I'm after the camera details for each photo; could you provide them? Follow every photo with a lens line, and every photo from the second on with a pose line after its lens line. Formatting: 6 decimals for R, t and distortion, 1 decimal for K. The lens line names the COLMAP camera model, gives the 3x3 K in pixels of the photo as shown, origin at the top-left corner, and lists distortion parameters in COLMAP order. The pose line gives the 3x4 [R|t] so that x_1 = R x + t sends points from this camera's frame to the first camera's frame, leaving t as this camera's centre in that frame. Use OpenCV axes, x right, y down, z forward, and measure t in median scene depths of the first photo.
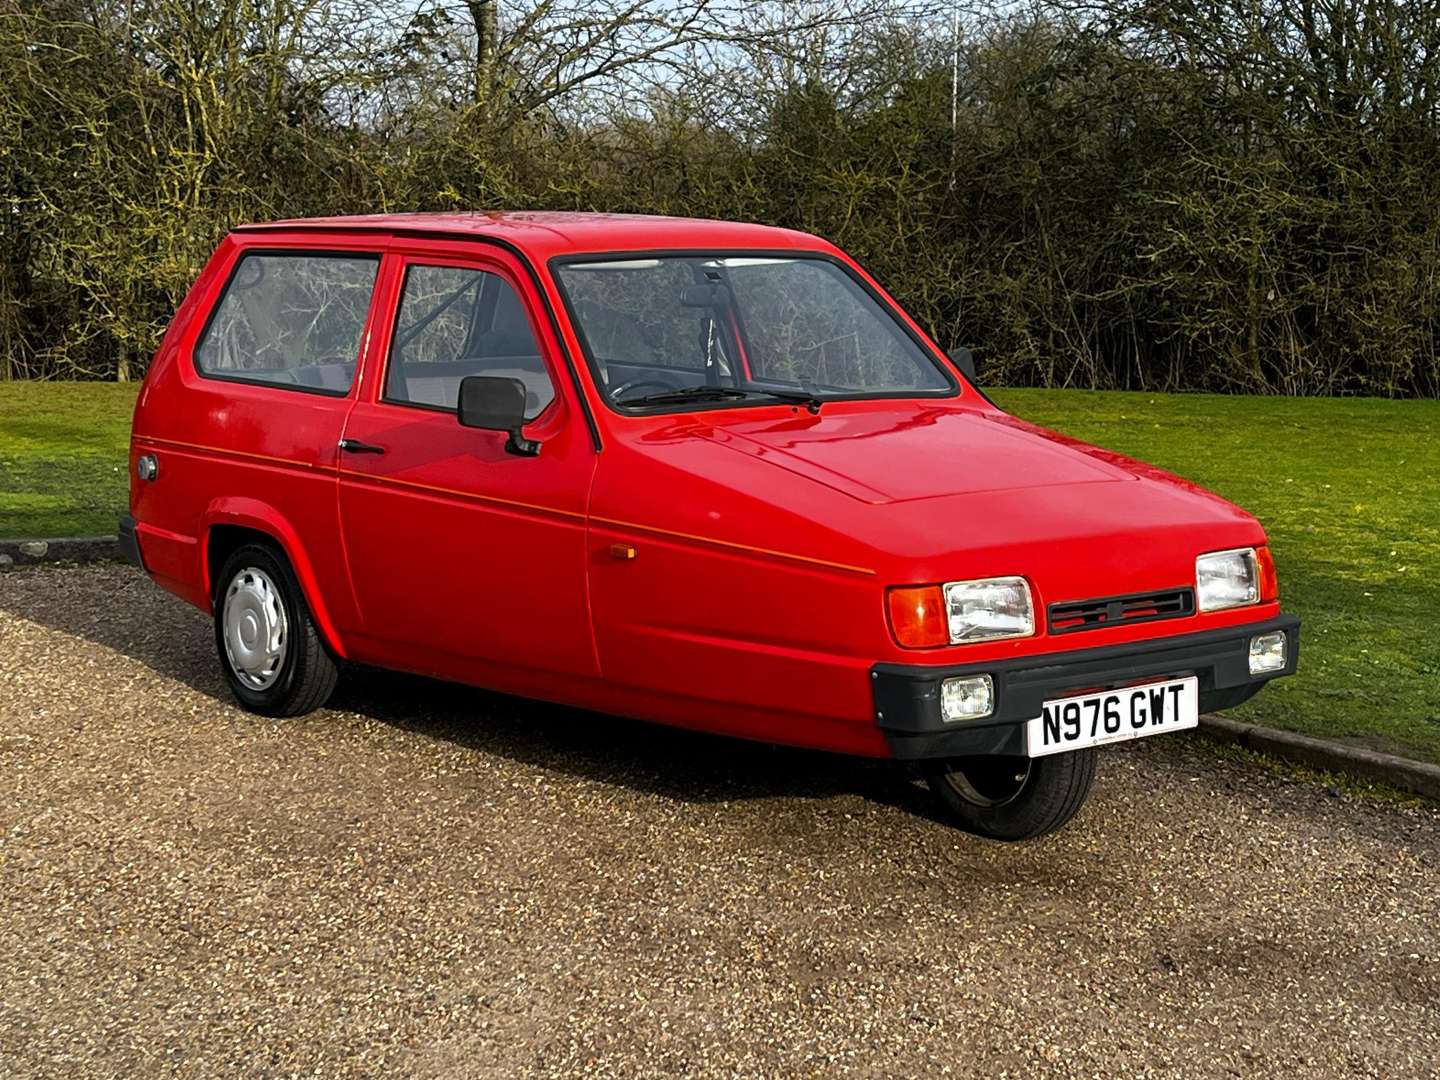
lens RADIAL K [[2873.6, 0, 720.0], [0, 2873.6, 540.0], [0, 0, 1]] dist [-0.014965, 0.009385]
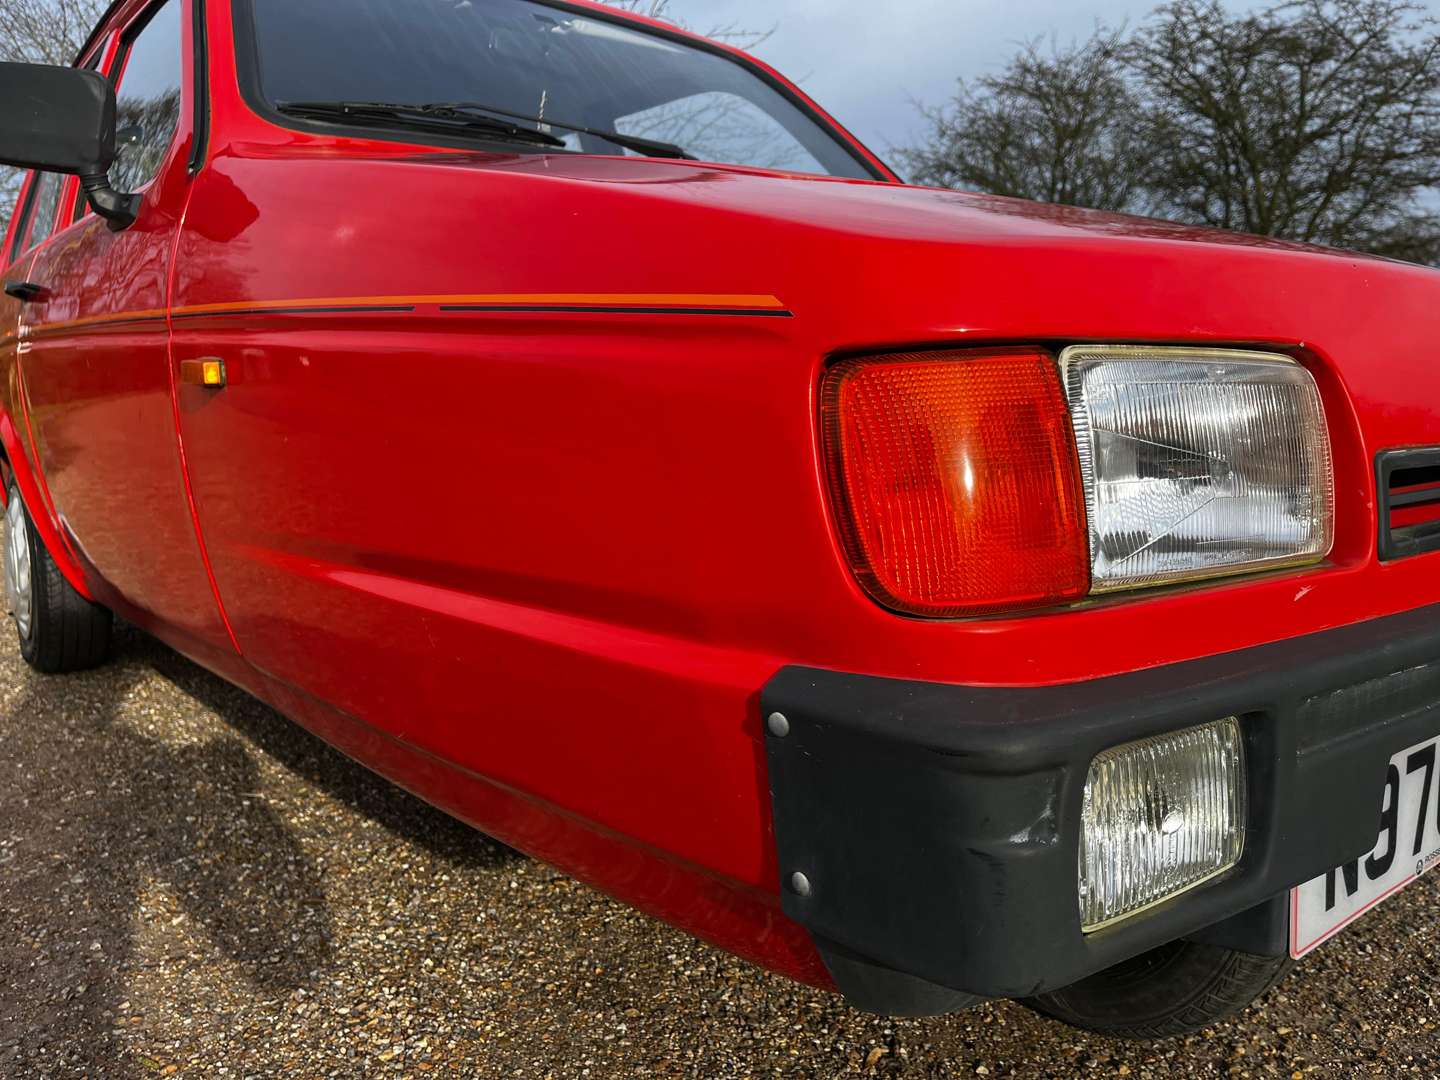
lens RADIAL K [[2873.6, 0, 720.0], [0, 2873.6, 540.0], [0, 0, 1]] dist [-0.014965, 0.009385]
pose [[0.999662, -0.001038, 0.025977, 0.042576], [0.000474, 0.999765, 0.021684, 0.026302], [-0.025994, -0.021665, 0.999427, 0.757175]]
